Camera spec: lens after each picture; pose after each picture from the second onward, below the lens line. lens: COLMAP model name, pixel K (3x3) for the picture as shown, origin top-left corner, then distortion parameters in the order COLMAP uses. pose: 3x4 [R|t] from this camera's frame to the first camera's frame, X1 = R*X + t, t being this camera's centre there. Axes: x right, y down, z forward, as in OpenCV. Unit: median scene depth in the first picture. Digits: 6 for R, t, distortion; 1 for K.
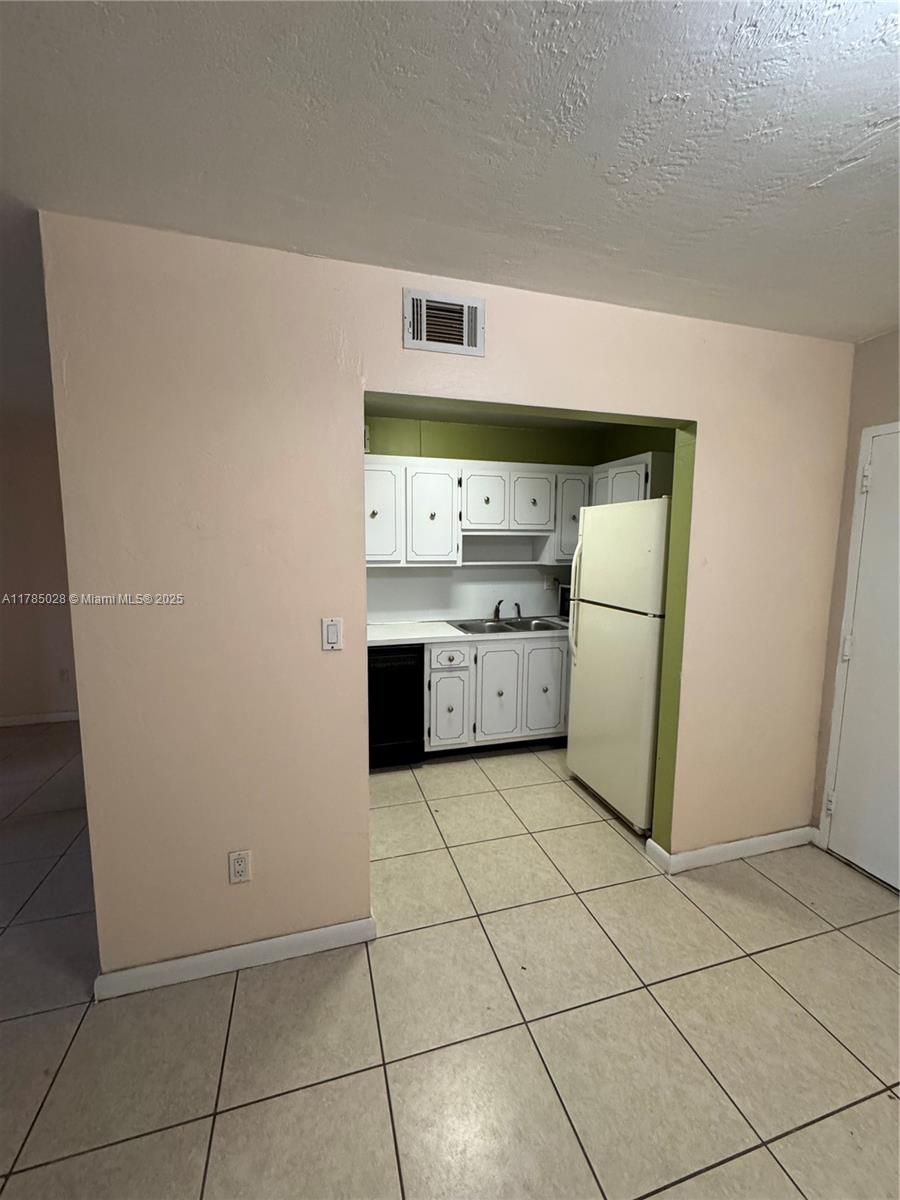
lens RADIAL K [[476.1, 0, 449.0], [0, 476.1, 601.0], [0, 0, 1]] dist [-0.000256, 0.000315]
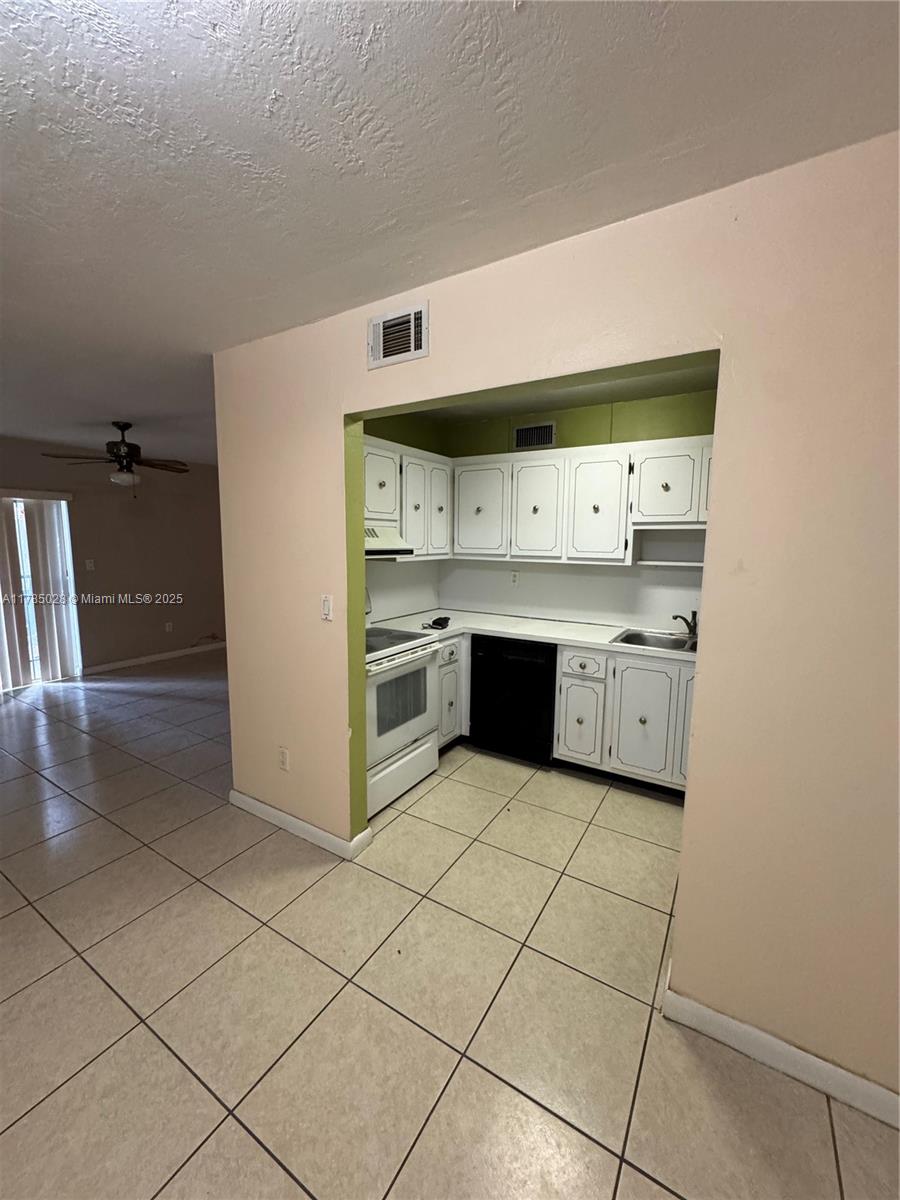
lens RADIAL K [[476.1, 0, 449.0], [0, 476.1, 601.0], [0, 0, 1]] dist [-0.000256, 0.000315]
pose [[0.672120, 0.097702, -0.733968, 0.587406], [-0.092526, 0.994569, 0.047662, -0.025968], [0.734638, 0.035876, 0.677510, 0.230421]]
